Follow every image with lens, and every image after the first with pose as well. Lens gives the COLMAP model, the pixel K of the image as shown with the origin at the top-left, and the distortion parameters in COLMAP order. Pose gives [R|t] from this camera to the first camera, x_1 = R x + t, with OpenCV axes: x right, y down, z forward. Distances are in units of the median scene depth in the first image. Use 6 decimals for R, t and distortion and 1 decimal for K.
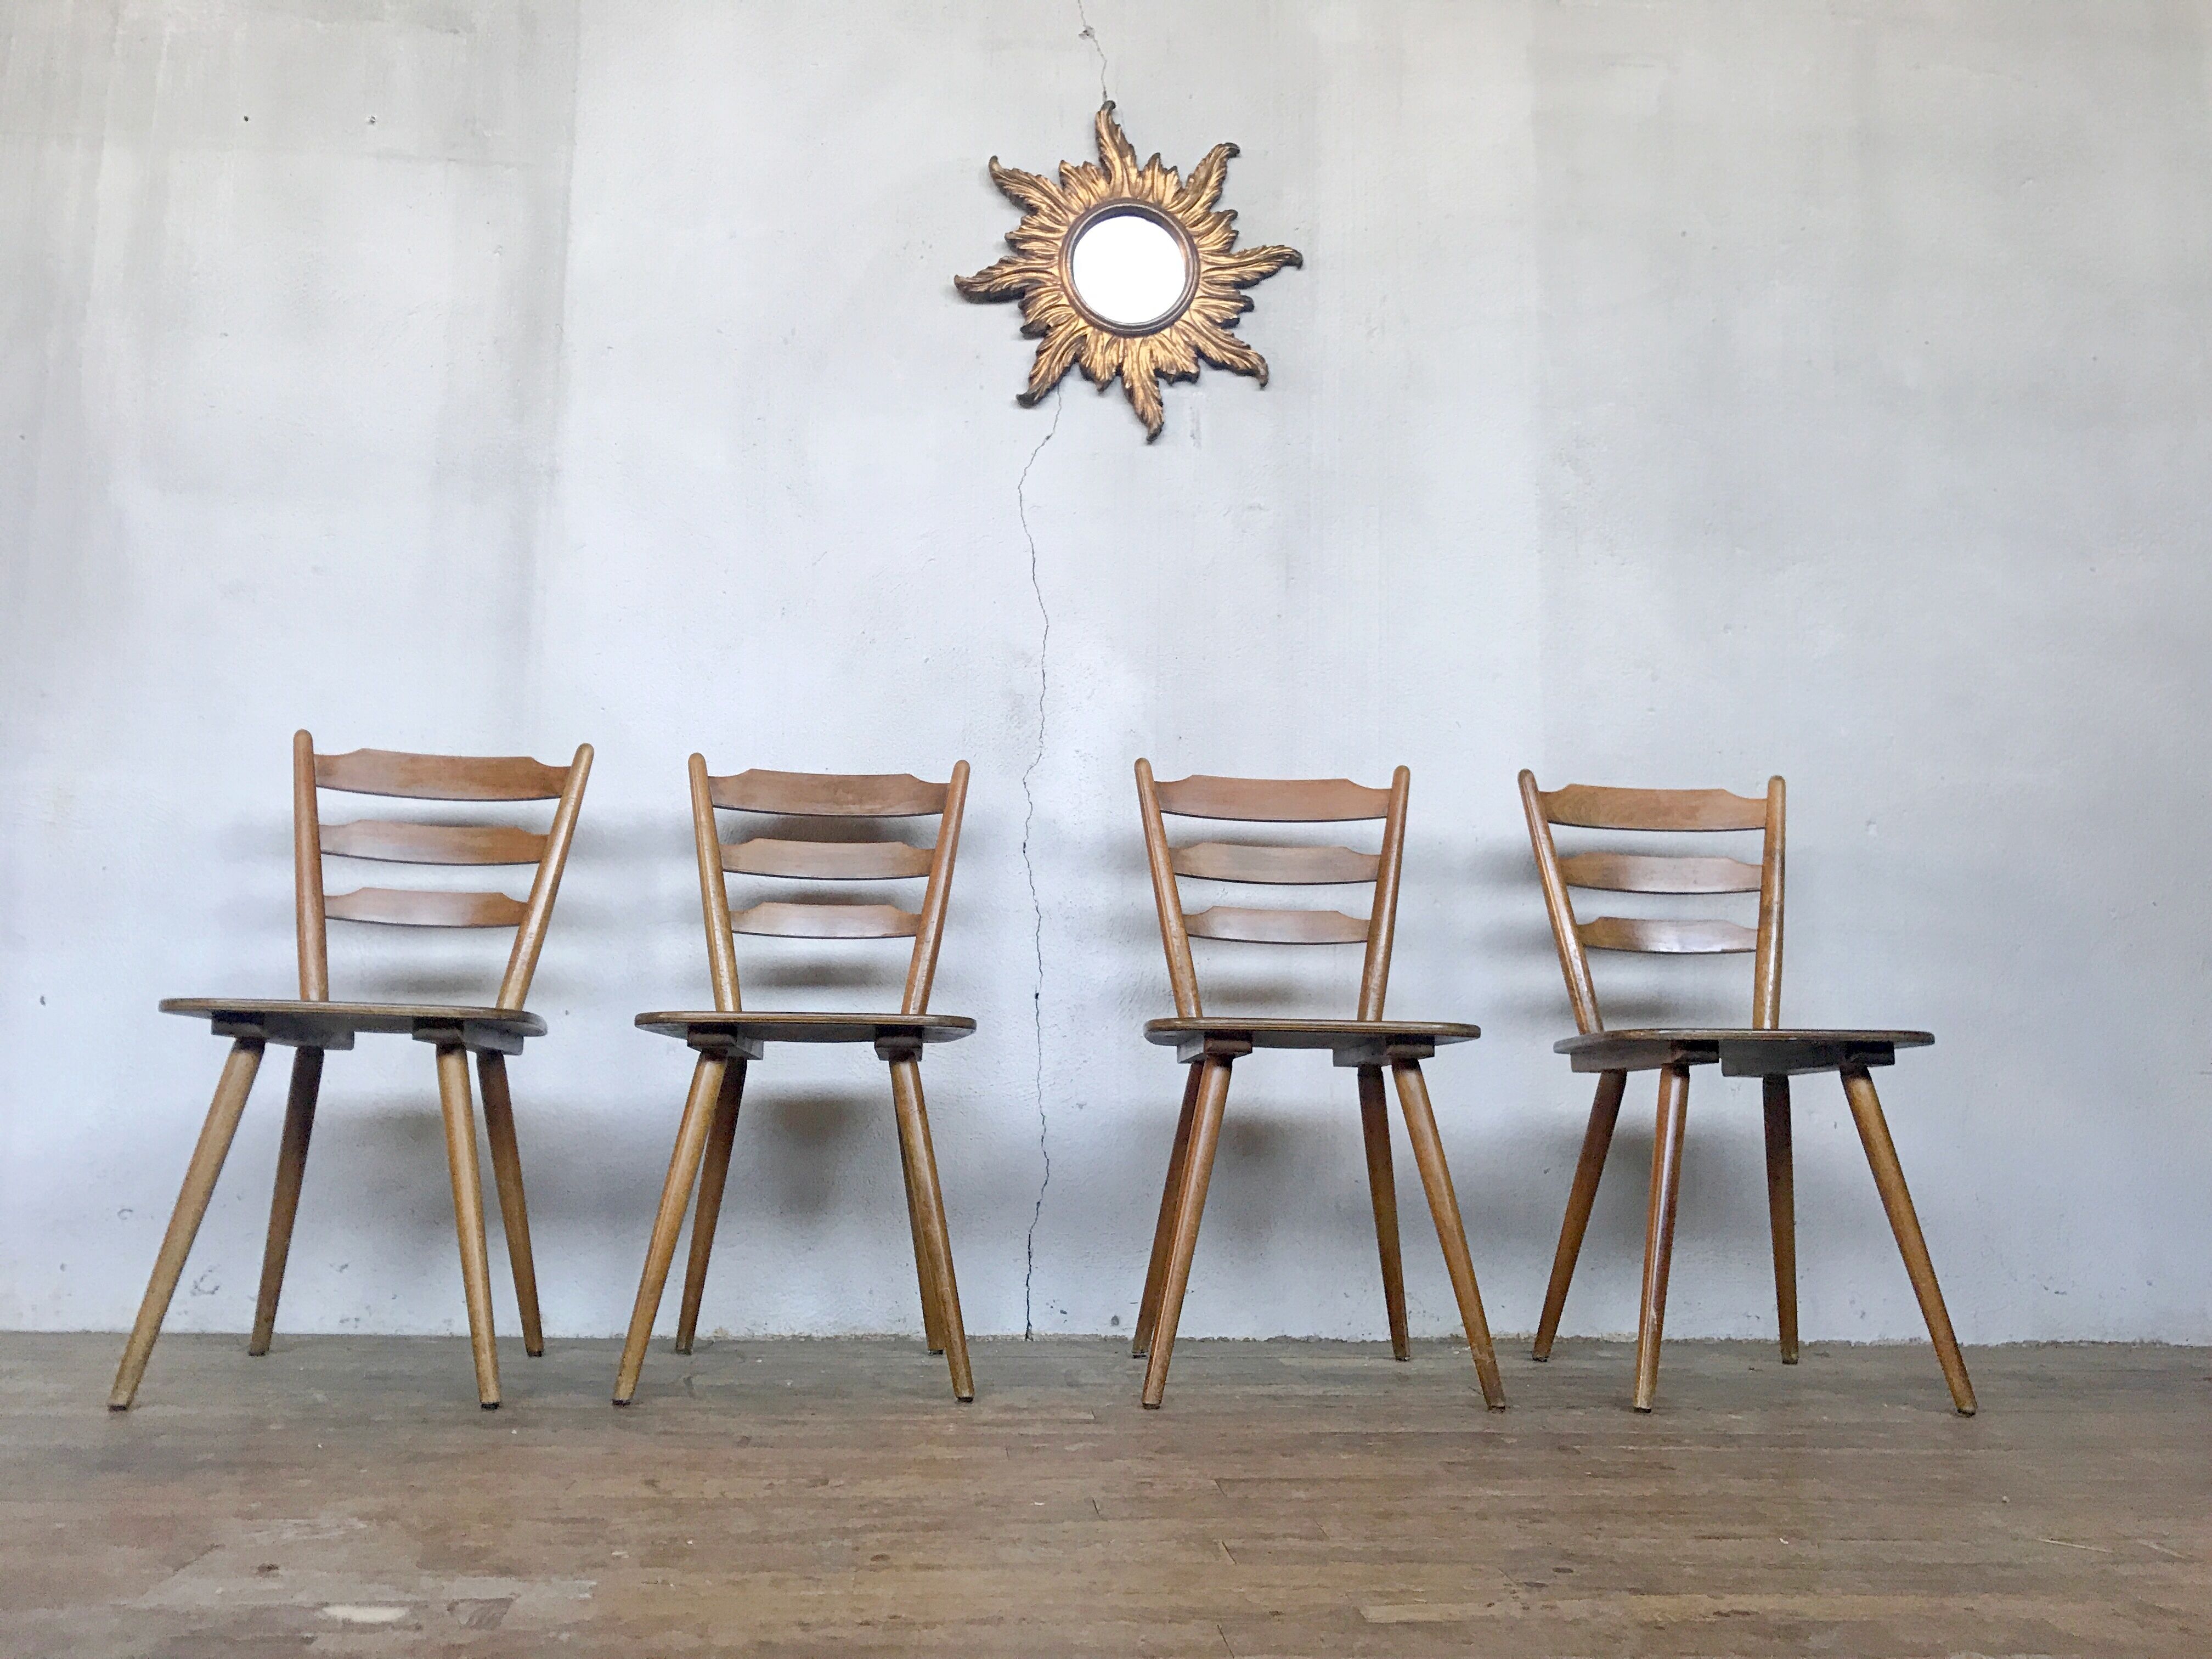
lens RADIAL K [[1817.3, 0, 1105.7], [0, 1817.3, 852.1], [0, 0, 1]] dist [0.022074, -0.019868]
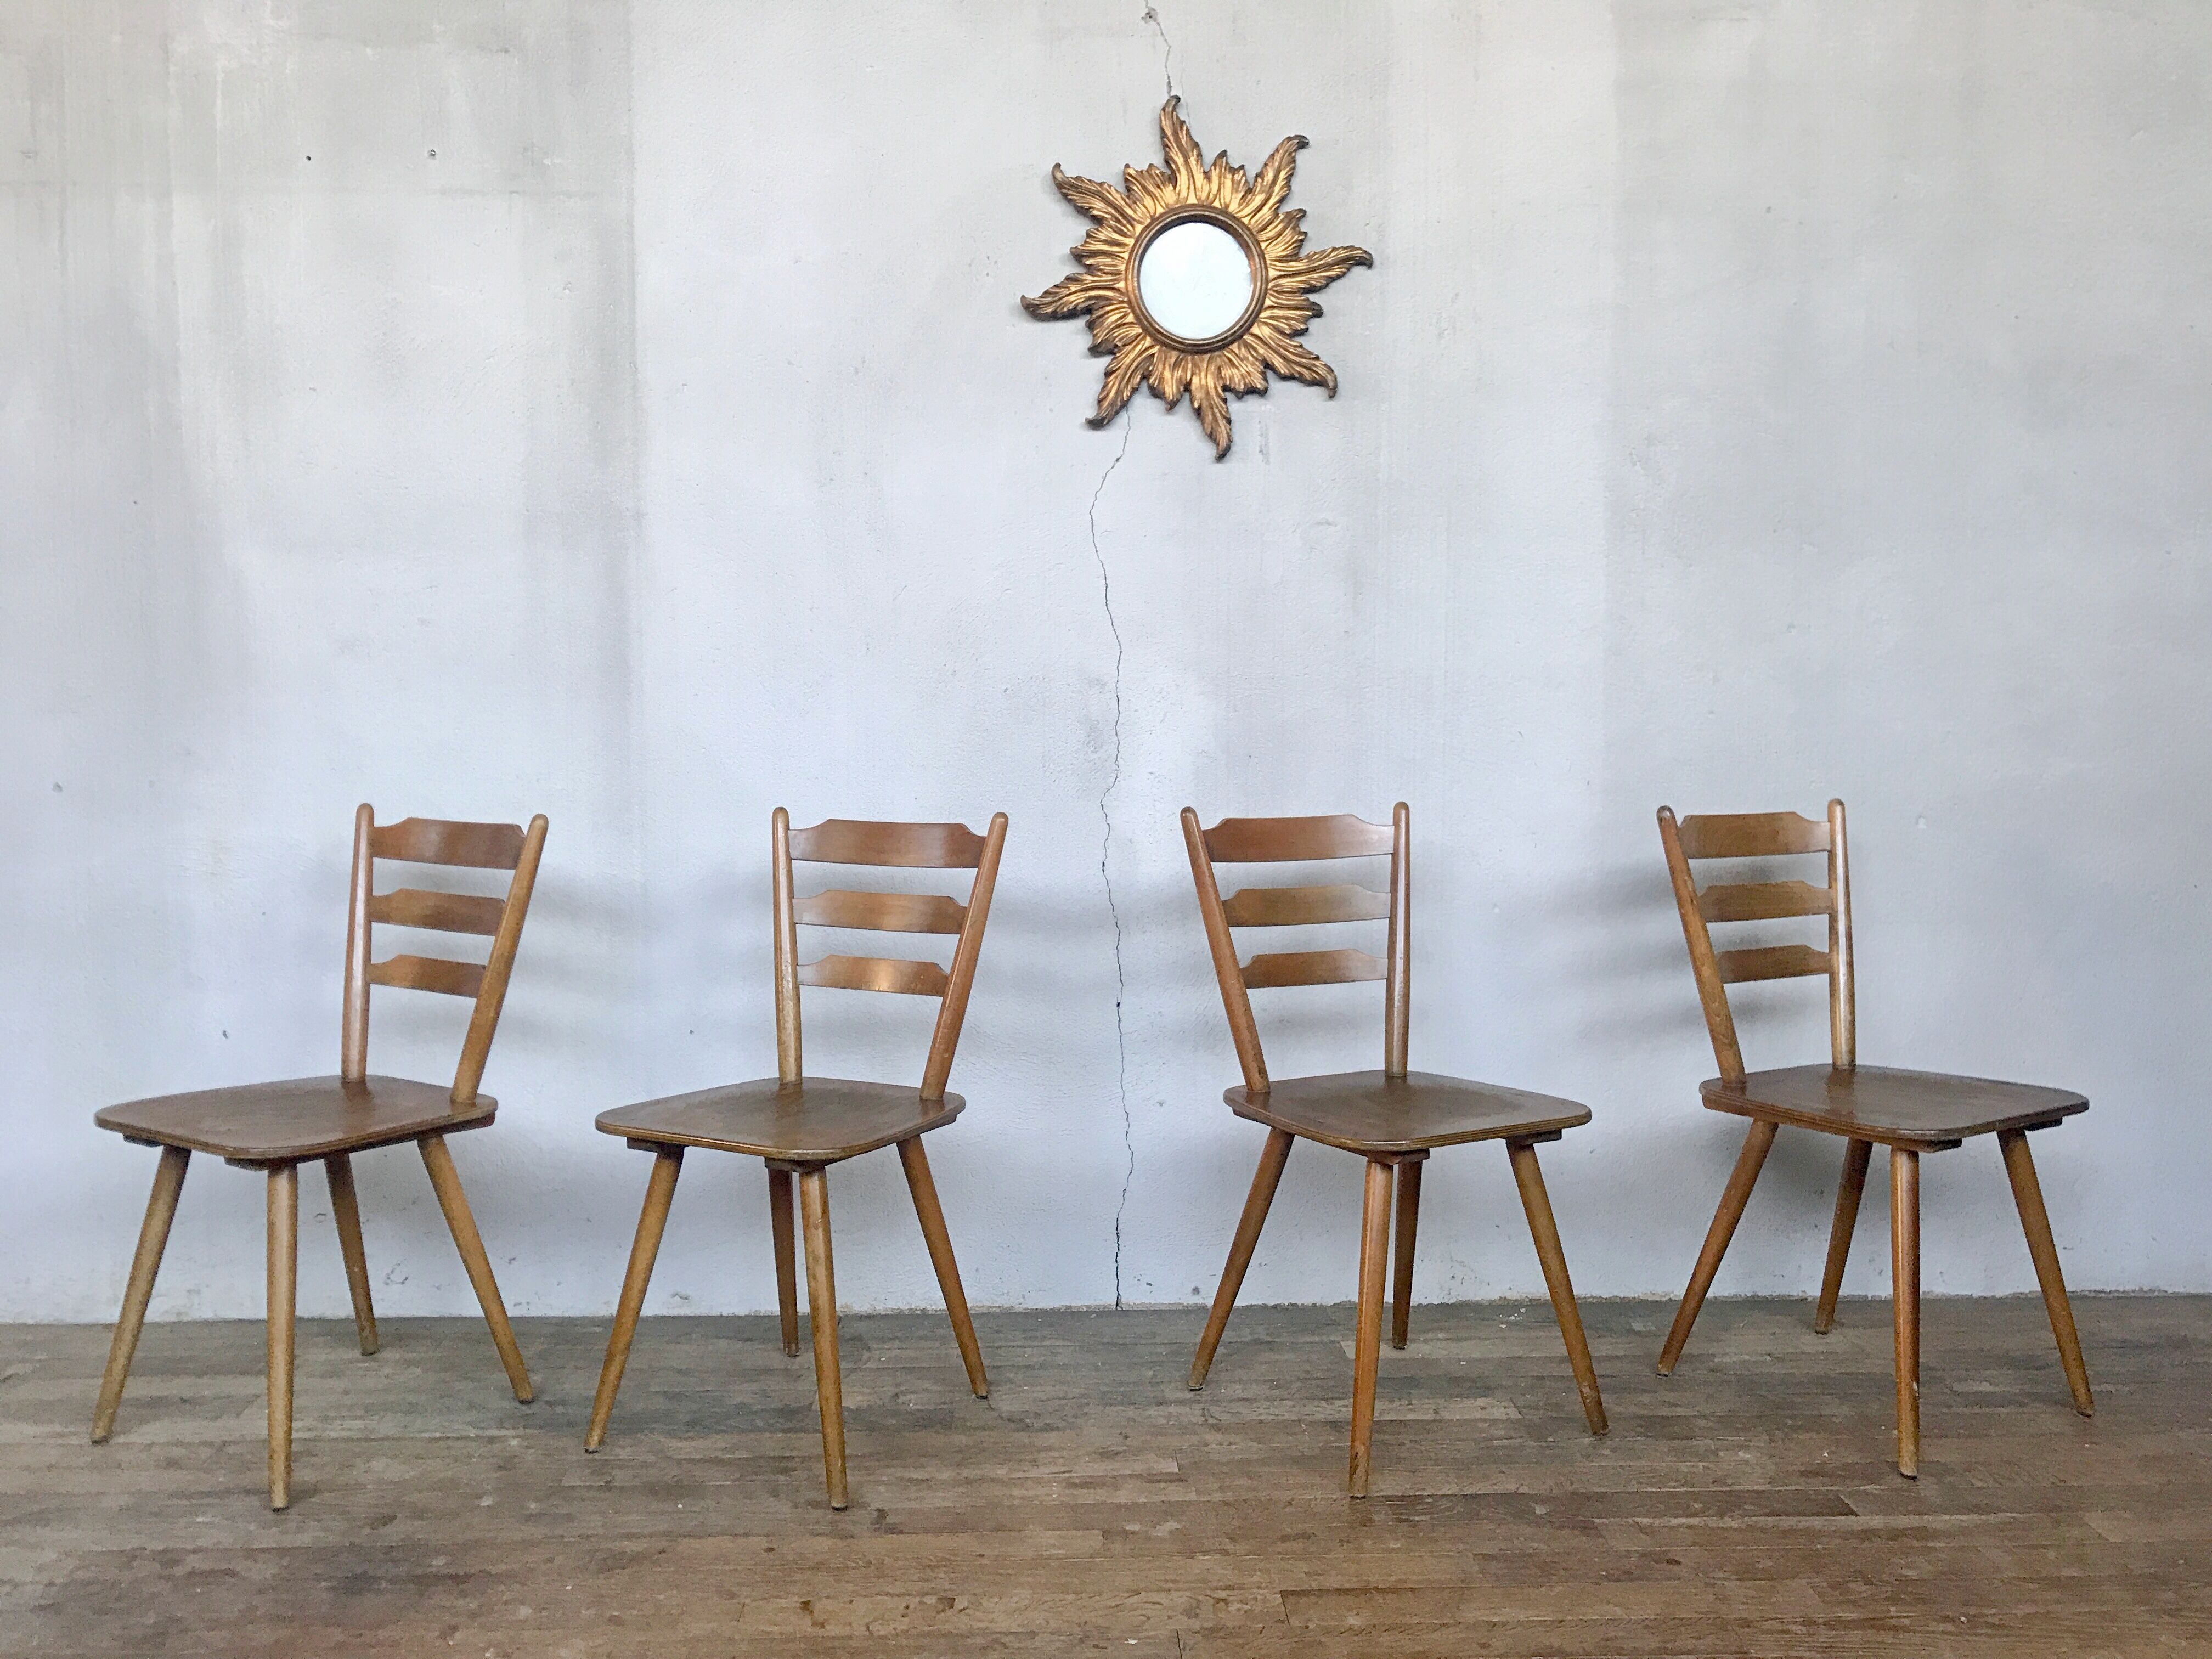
lens RADIAL K [[1817.3, 0, 1106.2], [0, 1817.3, 843.8], [0, 0, 1]] dist [0.022074, -0.019868]
pose [[0.998880, -0.014057, -0.045184, 0.004394], [0.023103, 0.978192, 0.206414, -0.227435], [0.041297, -0.207227, 0.977421, -0.033256]]
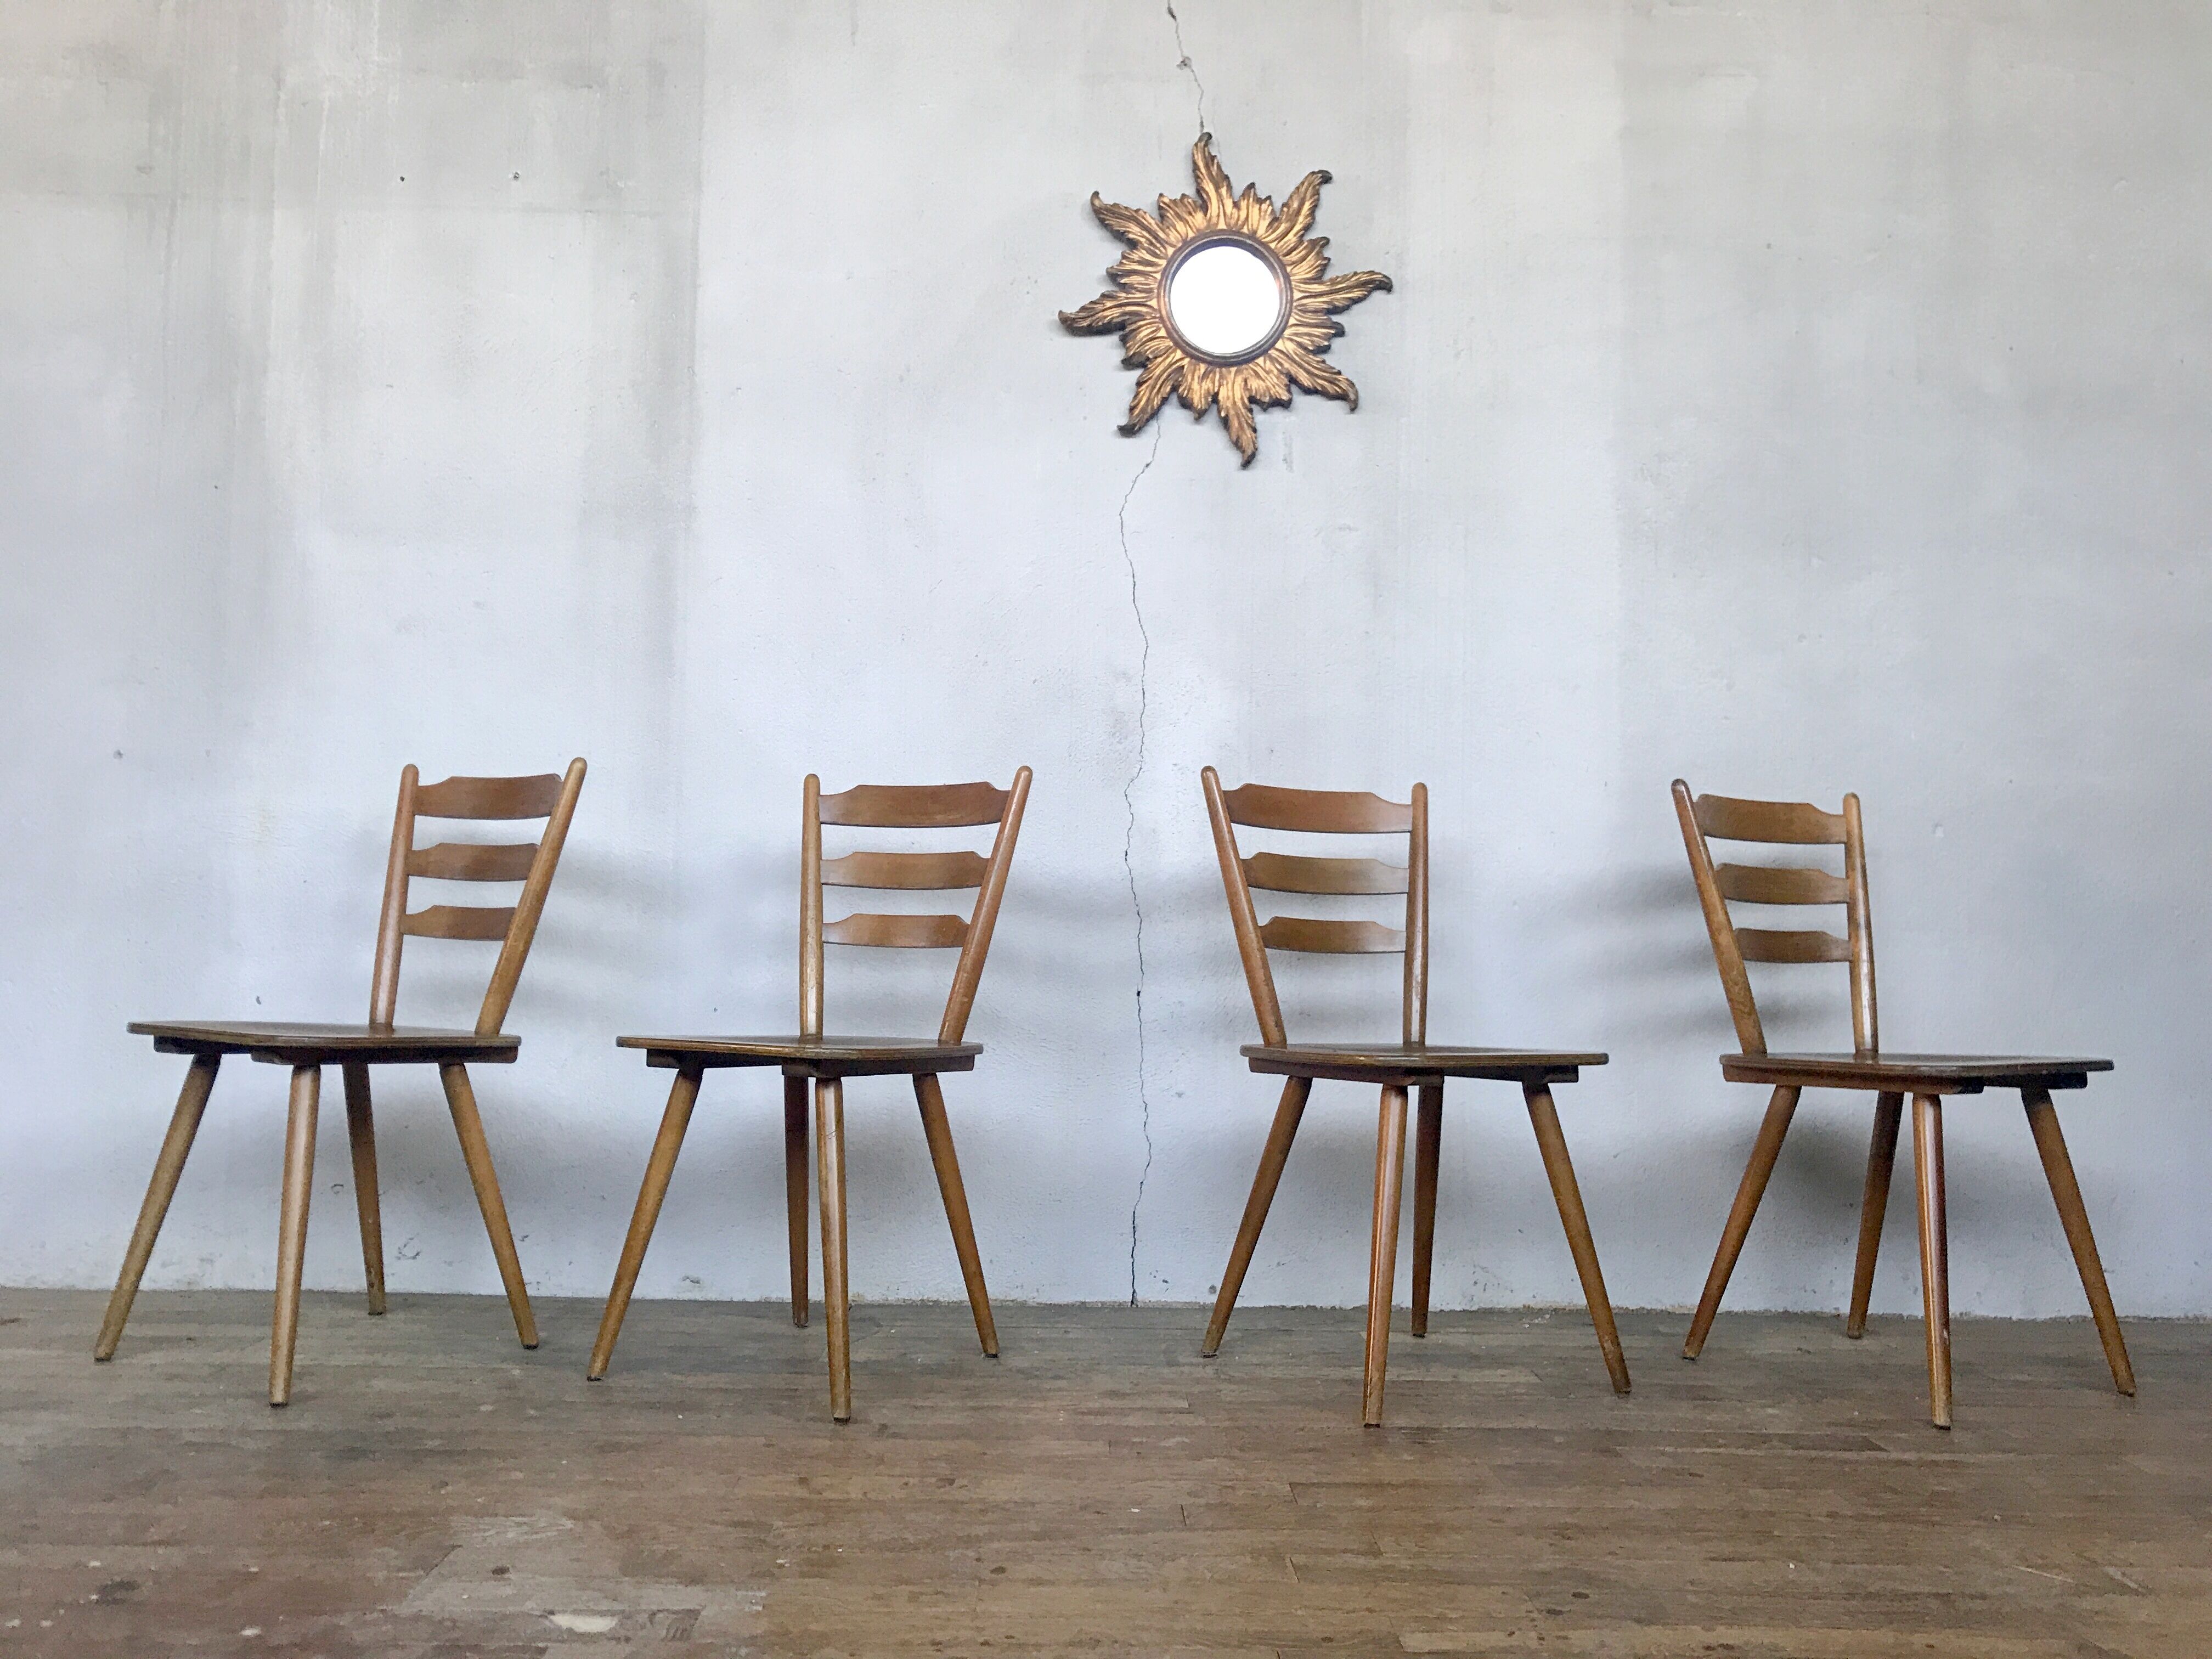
lens RADIAL K [[1817.3, 0, 1105.0], [0, 1817.3, 851.3], [0, 0, 1]] dist [0.022074, -0.019868]
pose [[0.997889, -0.001615, -0.064929, 0.011635], [0.006687, 0.996933, 0.077977, -0.086506], [0.064604, -0.078247, 0.994839, -0.070890]]
